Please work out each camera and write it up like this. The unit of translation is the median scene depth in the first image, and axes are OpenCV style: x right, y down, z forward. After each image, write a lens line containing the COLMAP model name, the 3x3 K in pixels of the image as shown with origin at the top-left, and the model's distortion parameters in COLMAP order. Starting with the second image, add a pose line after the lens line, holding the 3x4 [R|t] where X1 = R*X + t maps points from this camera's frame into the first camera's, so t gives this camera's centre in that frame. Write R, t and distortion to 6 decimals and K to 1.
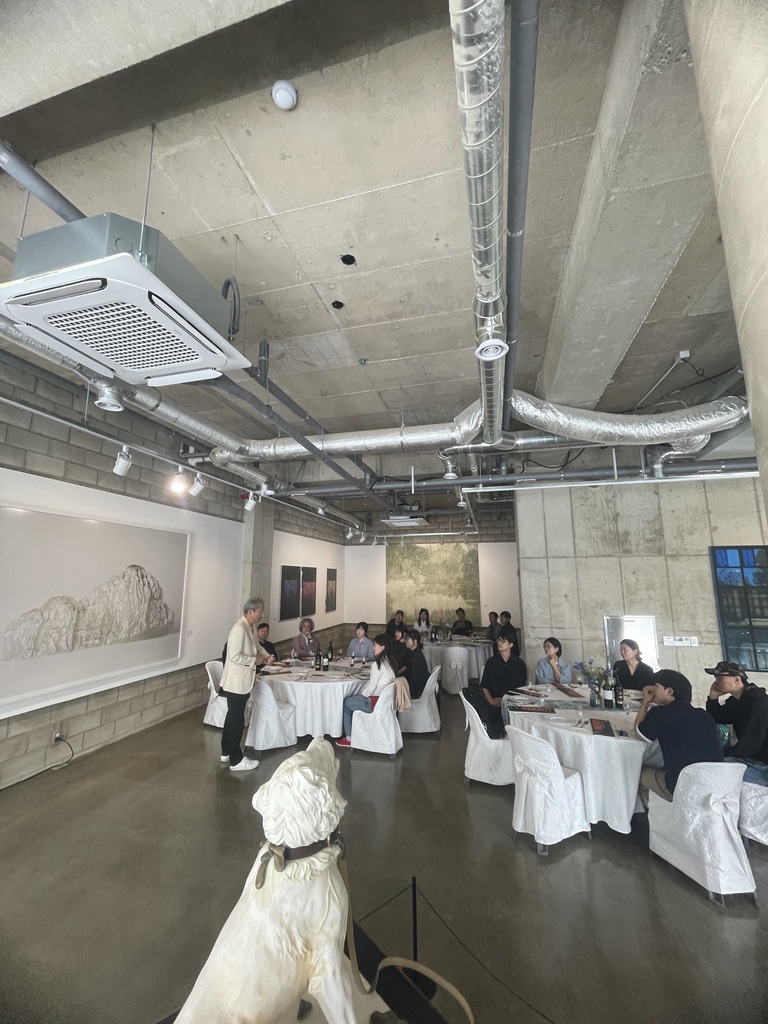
lens RADIAL K [[415.7, 0, 388.3], [0, 415.7, 513.7], [0, 0, 1]] dist [-0.011142, 0.000547]
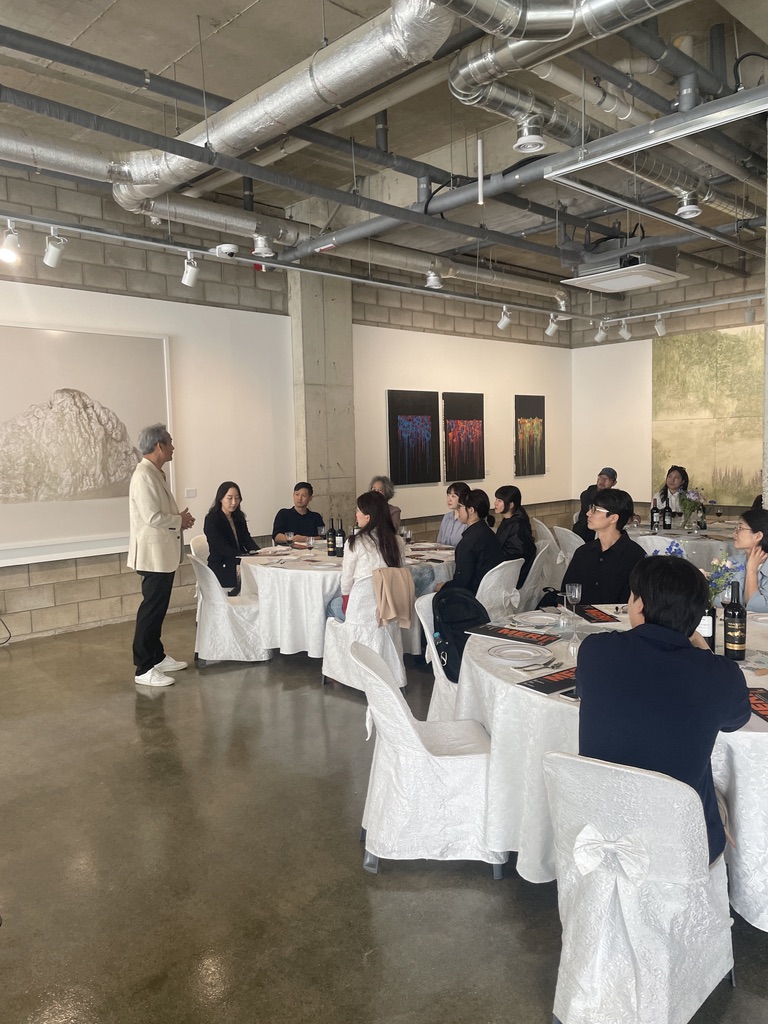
lens RADIAL K [[778.7, 0, 384.9], [0, 778.7, 508.8], [0, 0, 1]] dist [0.075721, -0.076546]
pose [[0.850075, 0.023434, -0.526140, 0.412593], [0.106750, 0.970606, 0.215705, 0.074381], [0.515729, -0.239531, 0.822586, 0.133820]]
